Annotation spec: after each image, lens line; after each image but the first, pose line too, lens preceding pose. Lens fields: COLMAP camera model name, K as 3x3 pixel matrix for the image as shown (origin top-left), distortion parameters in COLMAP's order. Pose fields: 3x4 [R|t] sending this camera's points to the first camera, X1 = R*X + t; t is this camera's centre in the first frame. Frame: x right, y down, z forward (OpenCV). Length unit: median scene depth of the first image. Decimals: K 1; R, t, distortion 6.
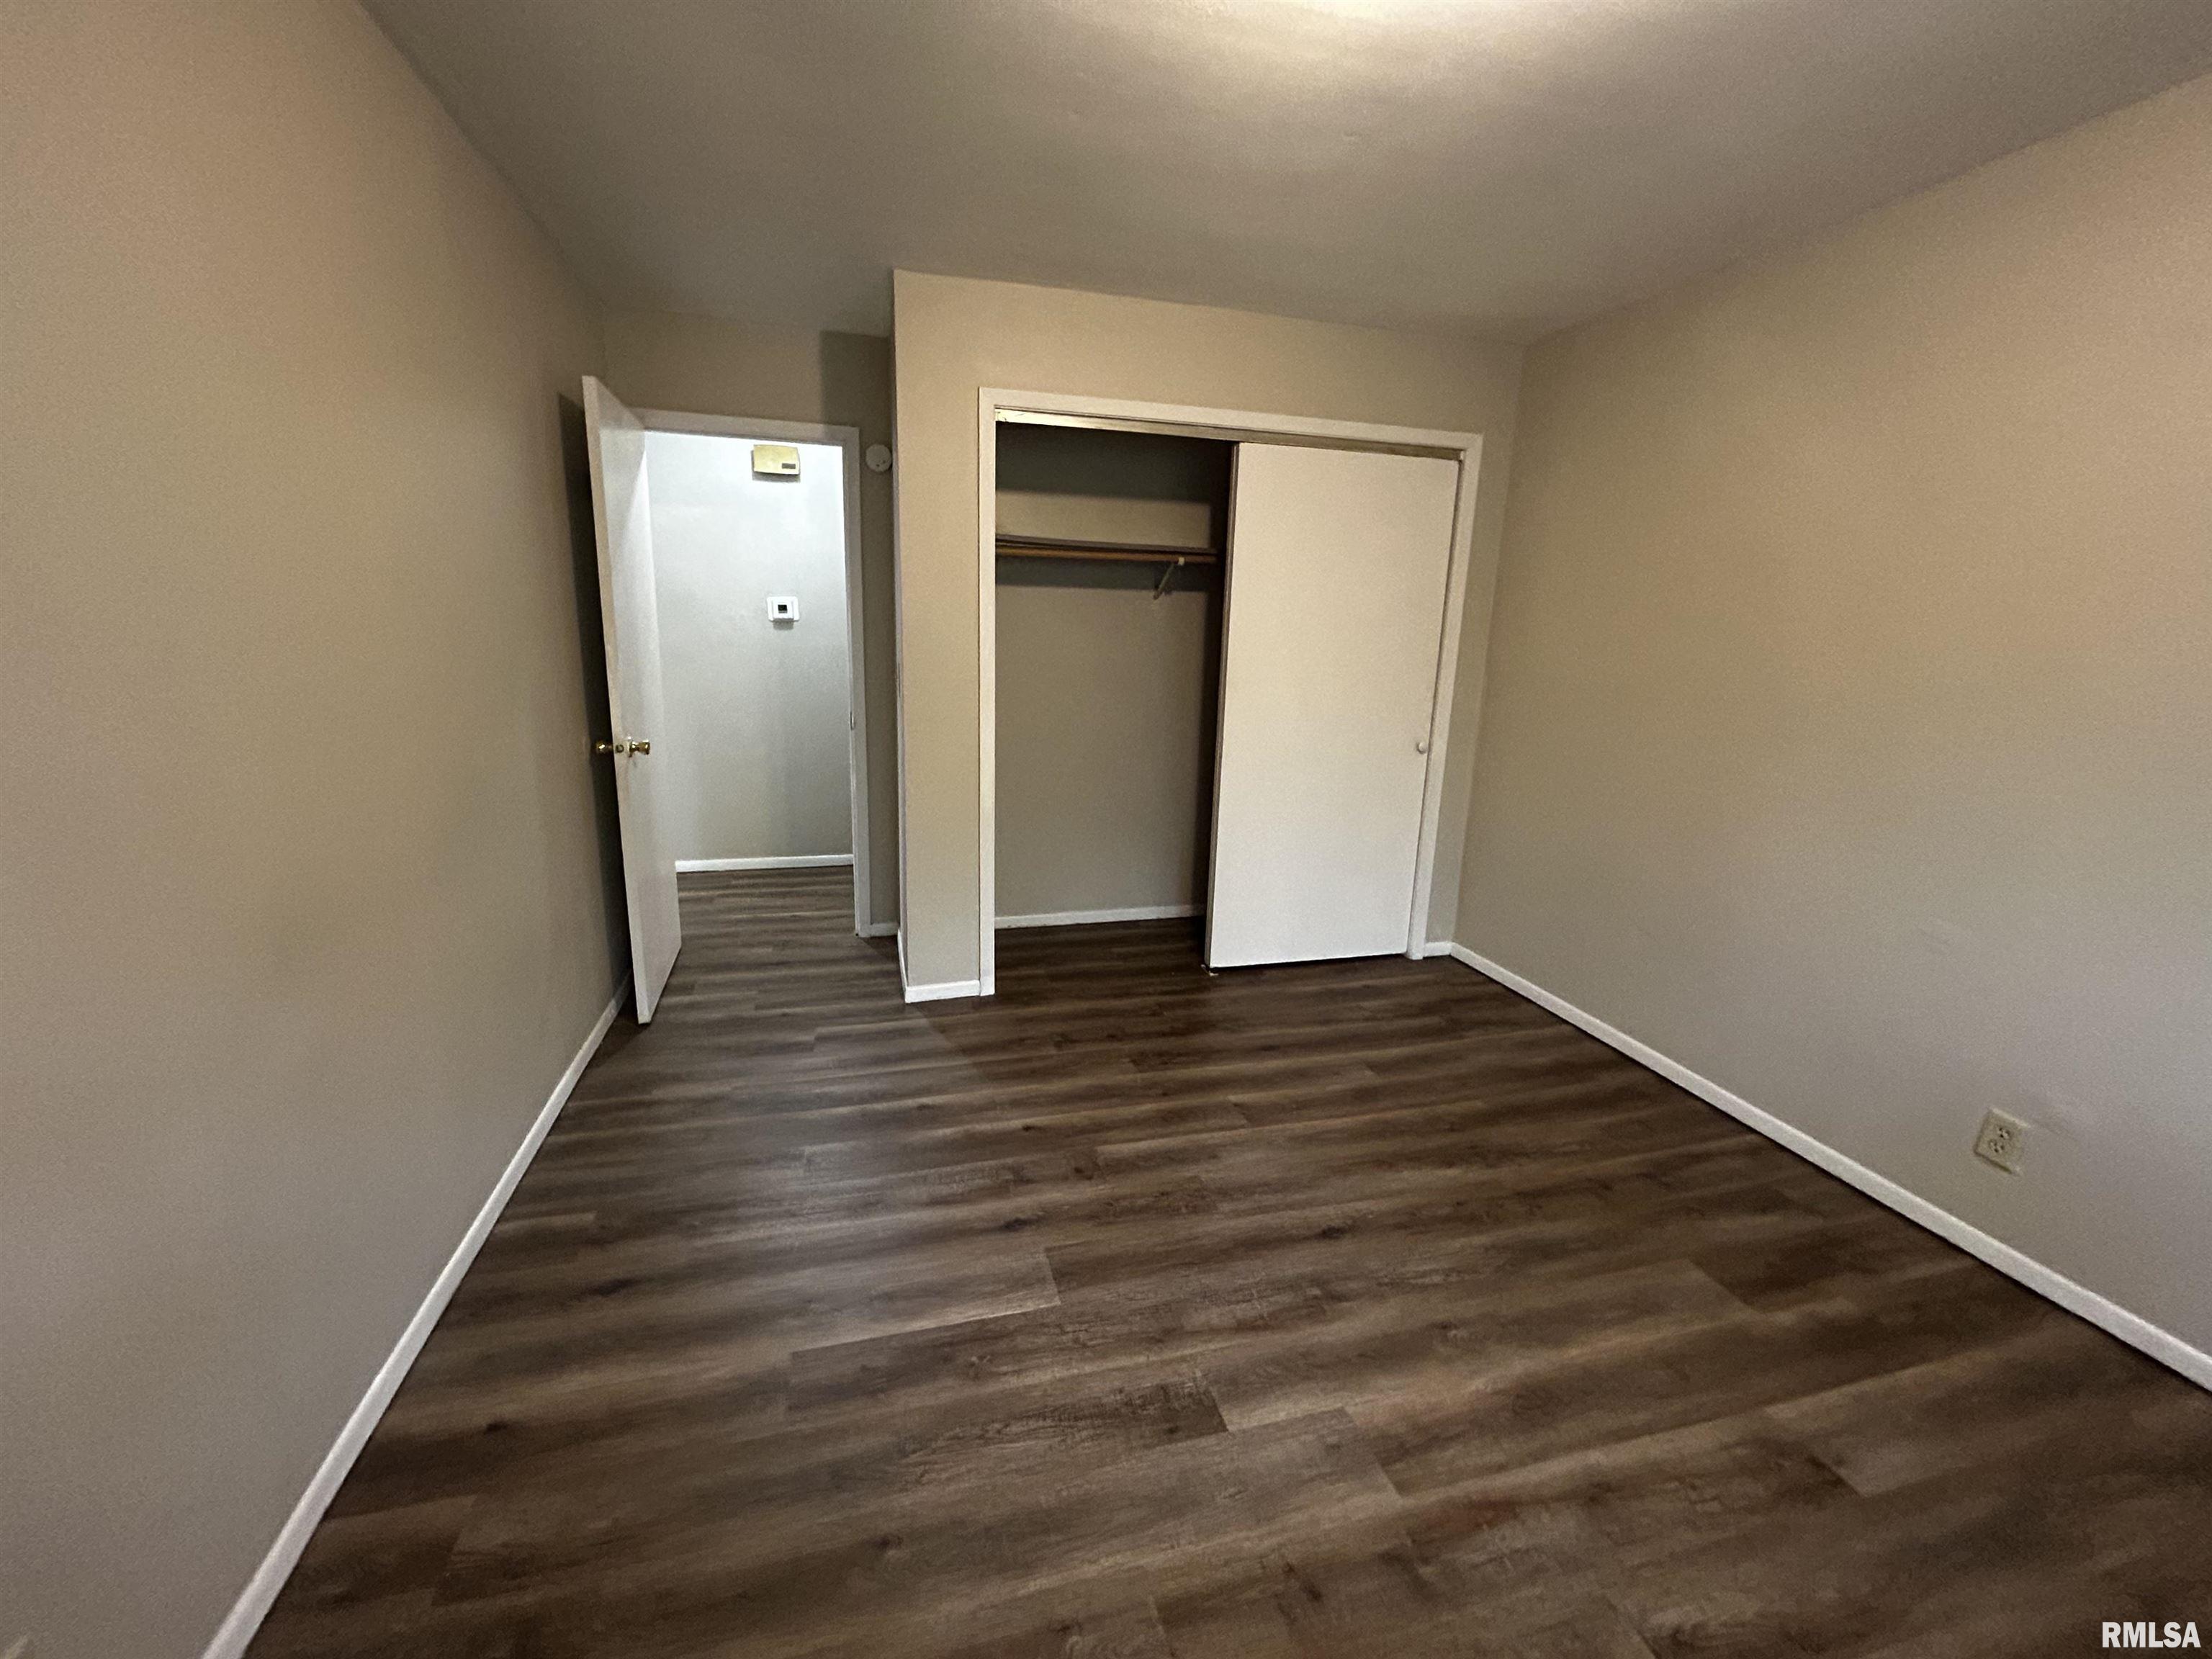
lens RADIAL K [[889.6, 0, 1107.5], [0, 889.6, 823.6], [0, 0, 1]] dist [-0.000840, -0.000240]
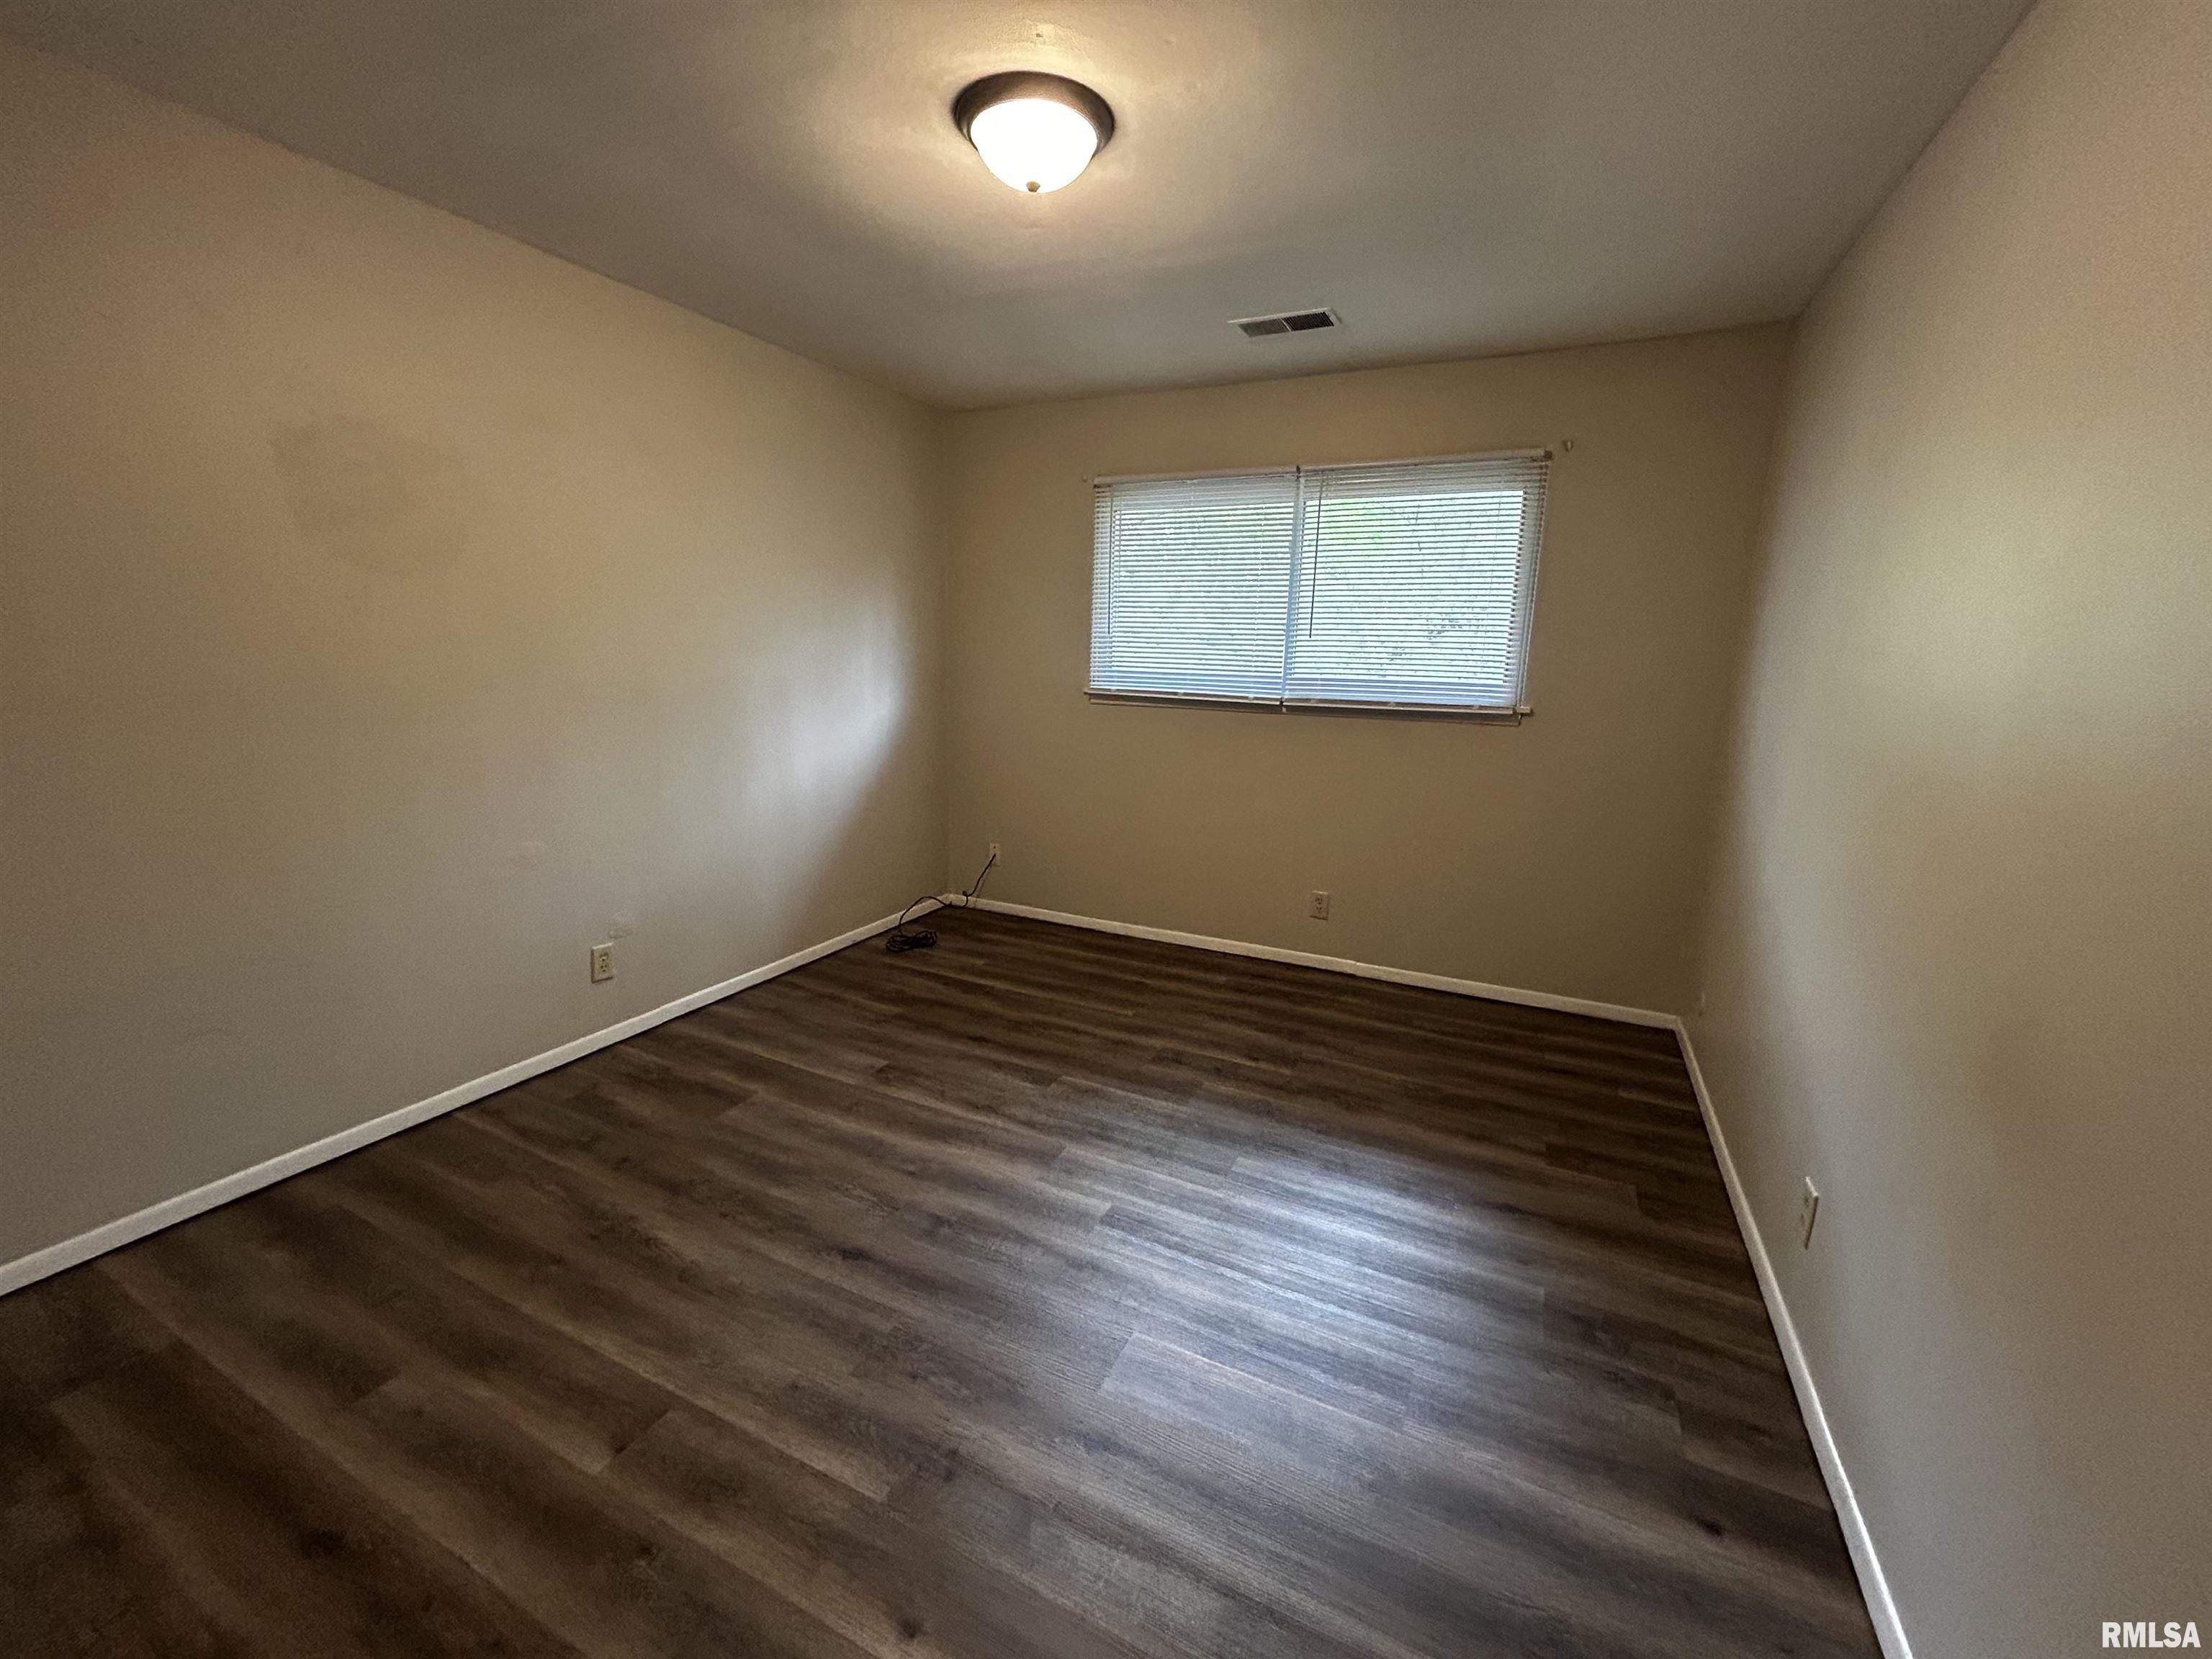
lens RADIAL K [[889.6, 0, 1115.4], [0, 889.6, 839.9], [0, 0, 1]] dist [-0.000840, -0.000240]
pose [[-0.761372, -0.184864, 0.621401, -0.474414], [0.093830, 0.916972, 0.387761, -0.297215], [-0.641490, 0.353536, -0.680810, 1.289790]]
